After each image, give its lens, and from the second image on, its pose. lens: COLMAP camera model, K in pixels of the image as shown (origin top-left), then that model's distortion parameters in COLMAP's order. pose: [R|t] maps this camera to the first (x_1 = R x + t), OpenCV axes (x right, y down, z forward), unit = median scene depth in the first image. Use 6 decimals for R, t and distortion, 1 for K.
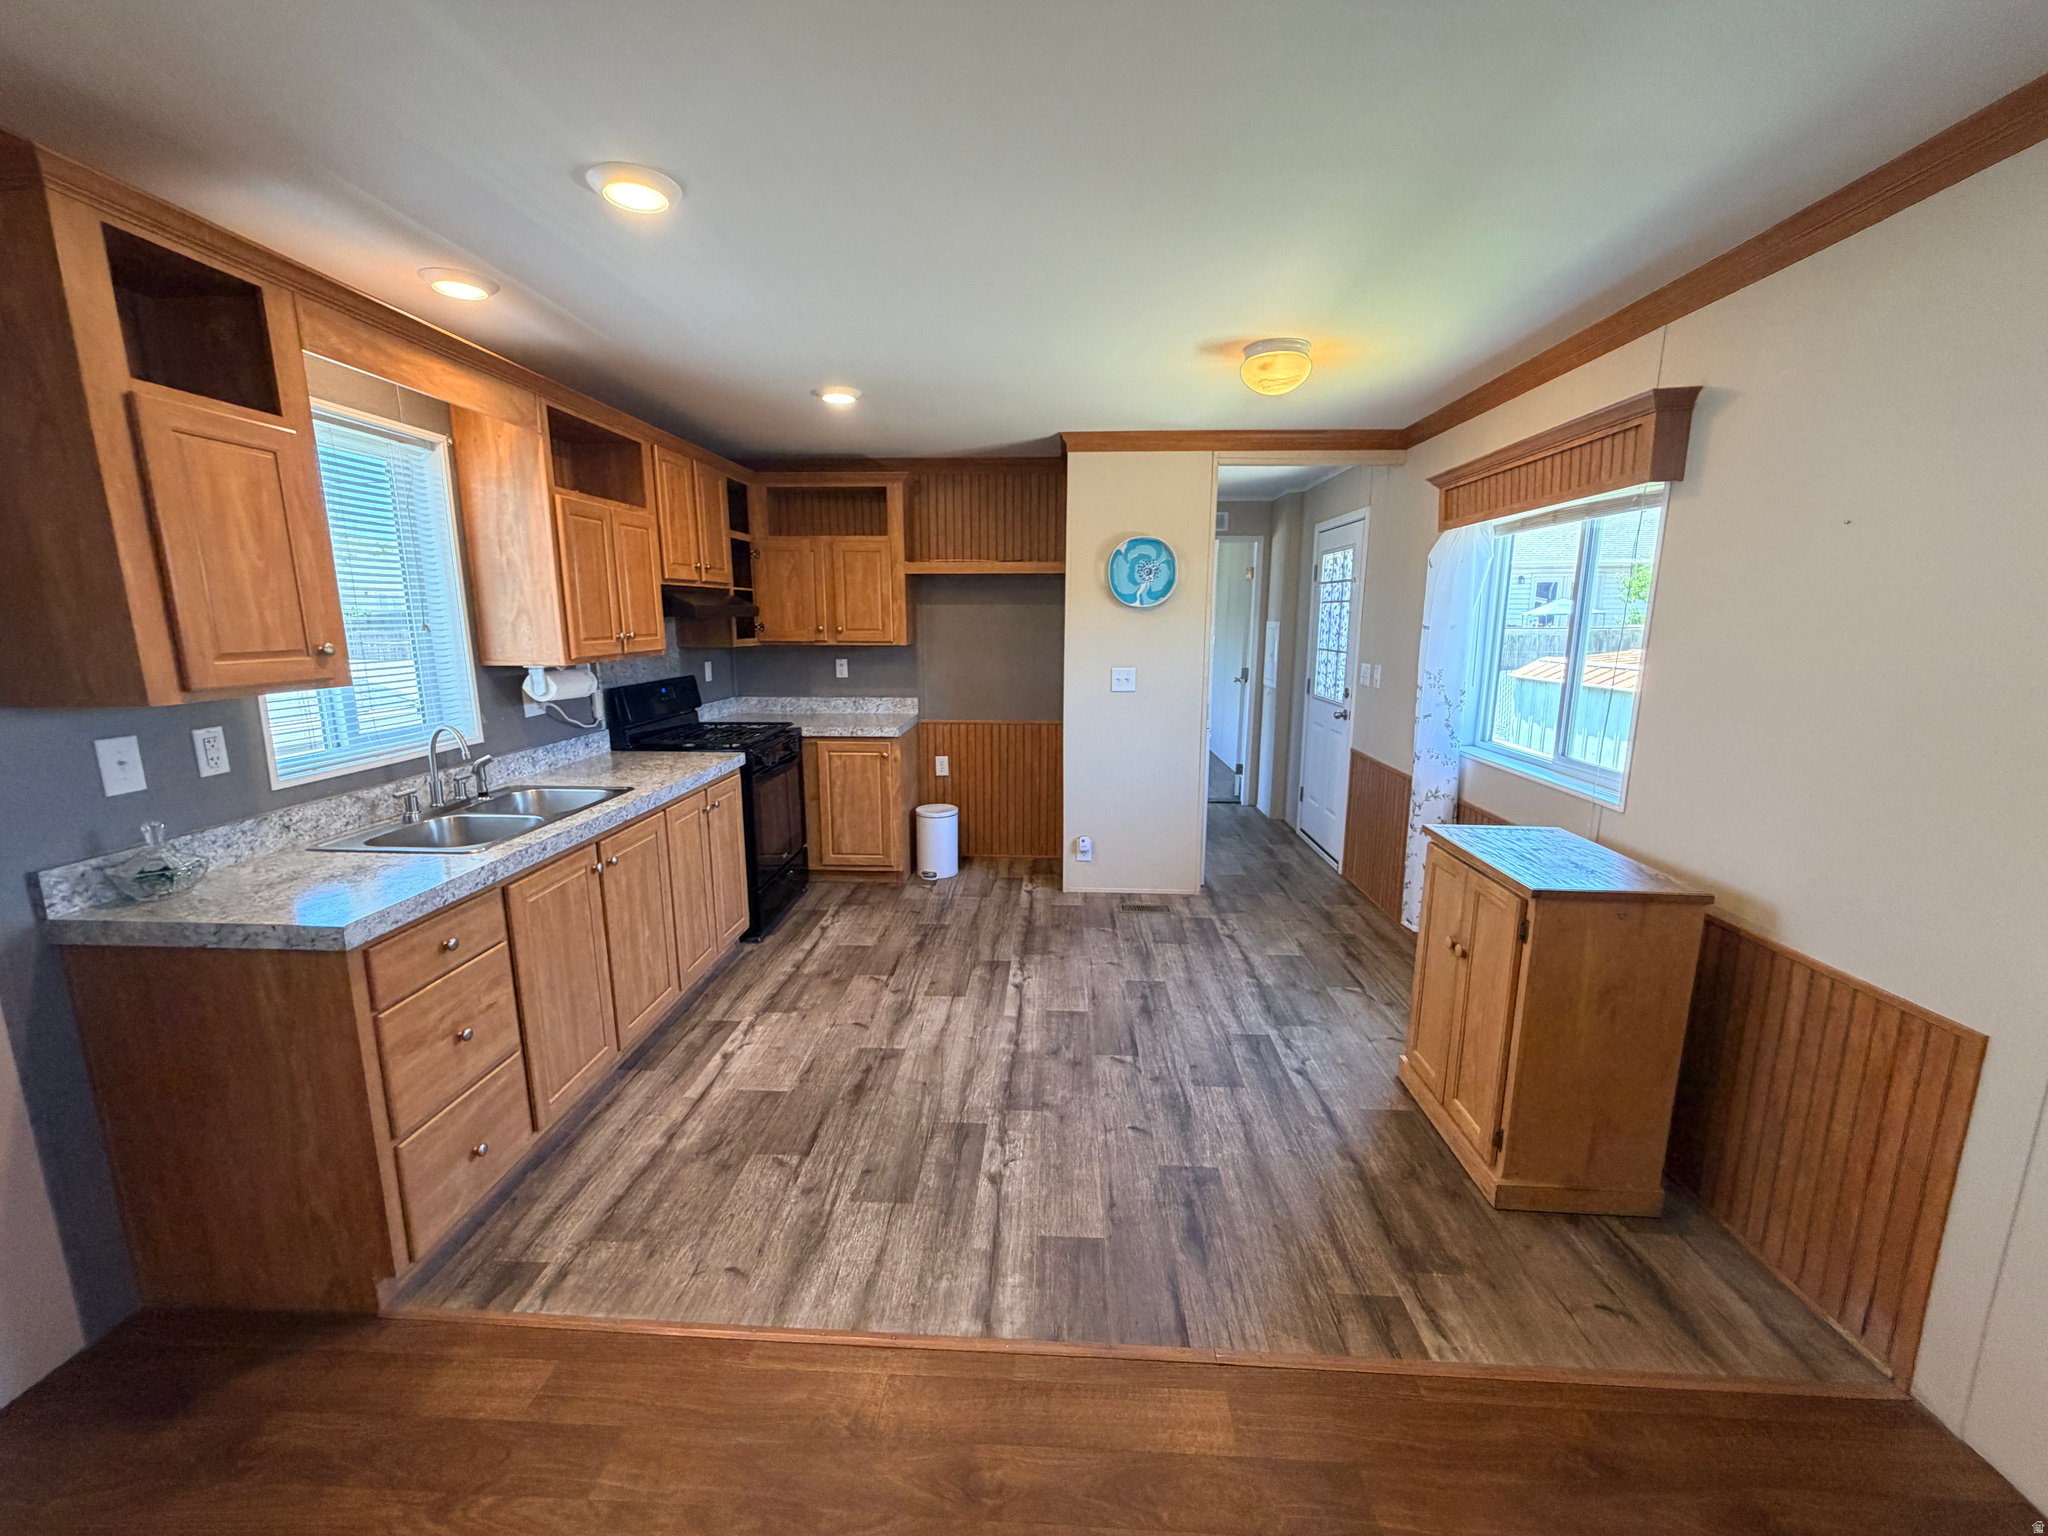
lens RADIAL K [[816.7, 0, 1020.3], [0, 816.7, 767.2], [0, 0, 1]] dist [0.001531, 0.000036]
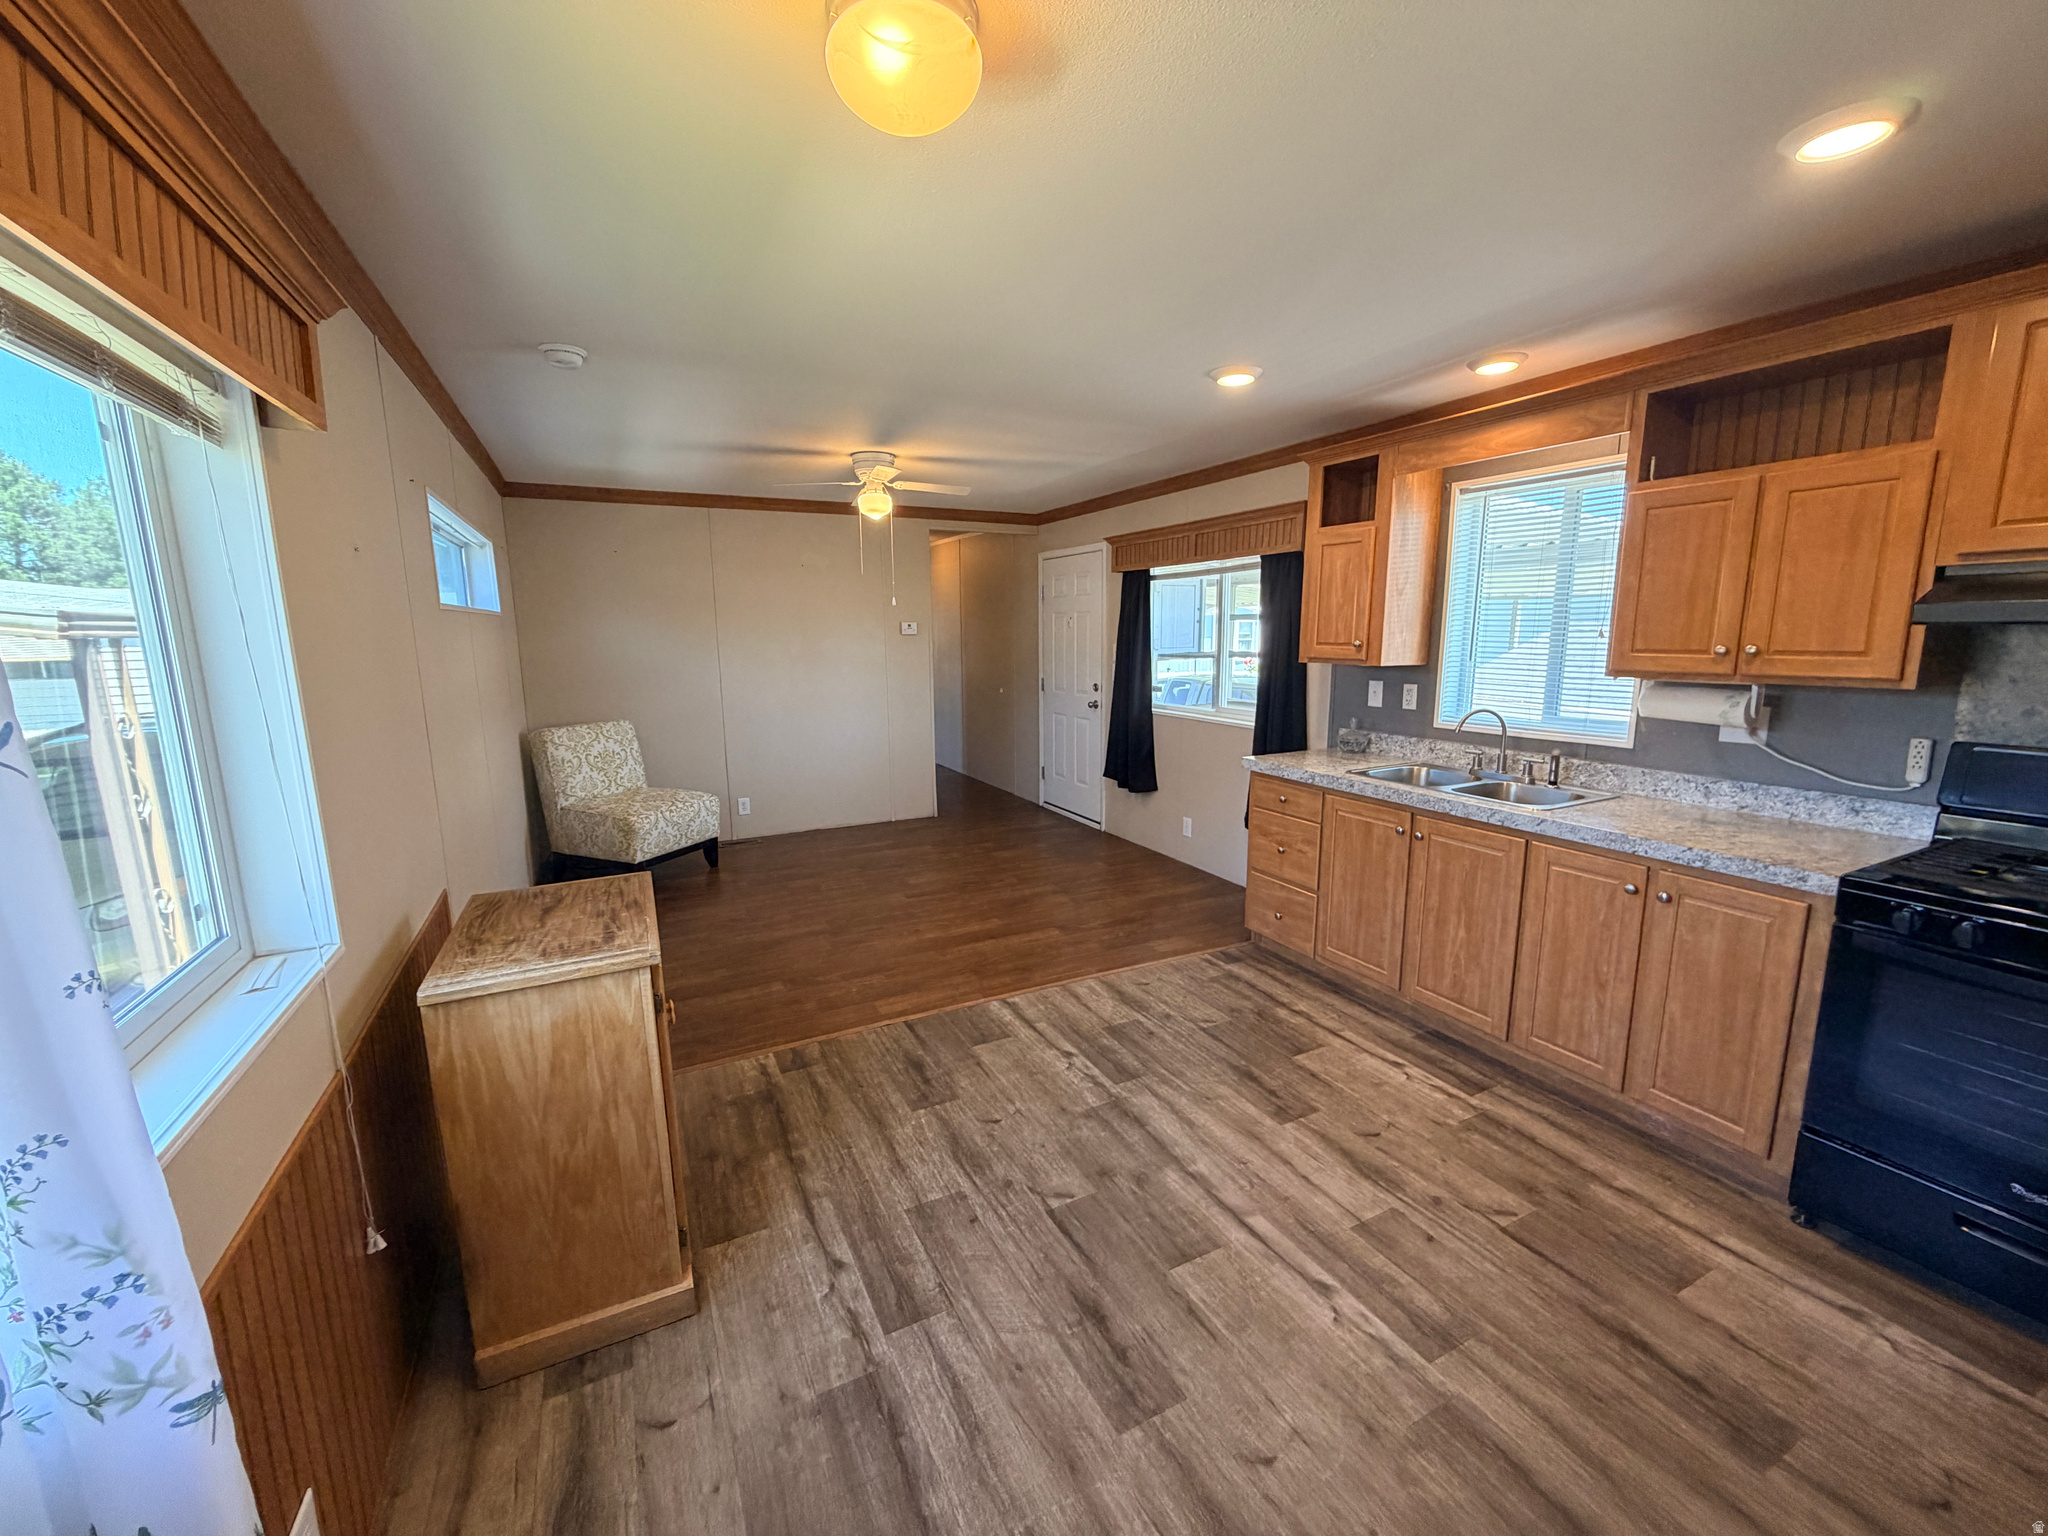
lens RADIAL K [[816.7, 0, 1020.3], [0, 816.7, 767.2], [0, 0, 1]] dist [0.001531, 0.000036]
pose [[-0.869539, 0.091783, -0.485261, 0.426882], [-0.081355, 0.942535, 0.324052, -0.238865], [0.487118, 0.321254, -0.812103, 1.269626]]
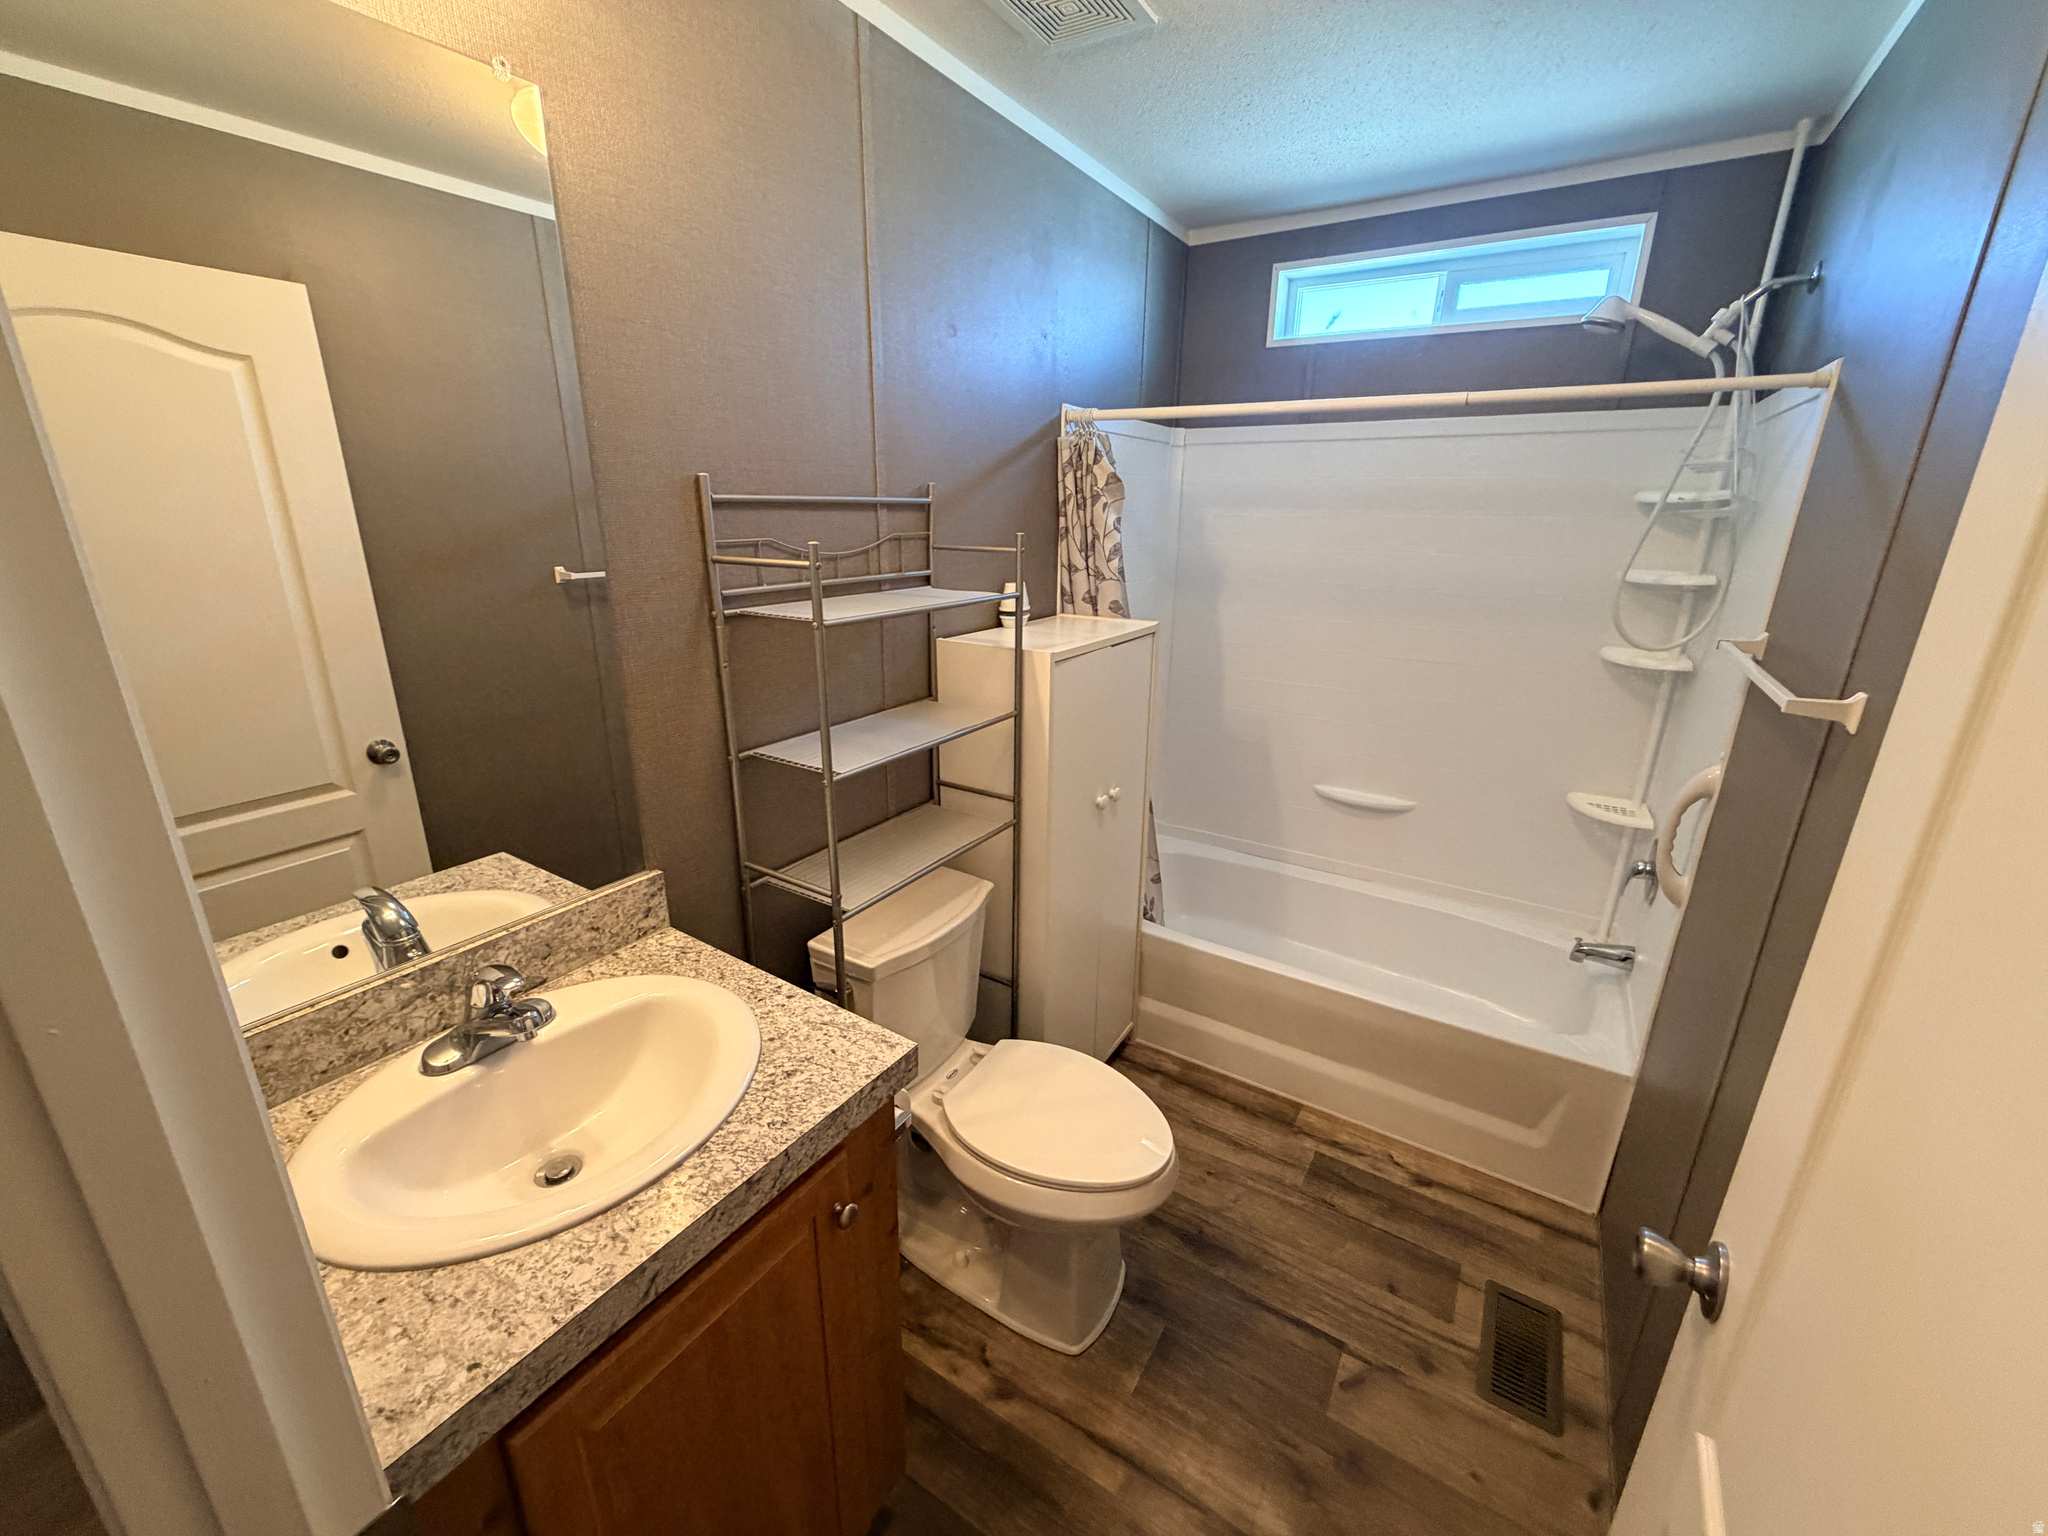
lens RADIAL K [[816.7, 0, 1020.3], [0, 816.7, 767.2], [0, 0, 1]] dist [0.001531, 0.000036]
pose [[0.499859, -0.258776, 0.826545, -0.577586], [0.146350, 0.965835, 0.213880, -0.198417], [-0.853653, 0.014055, 0.520653, 0.958181]]
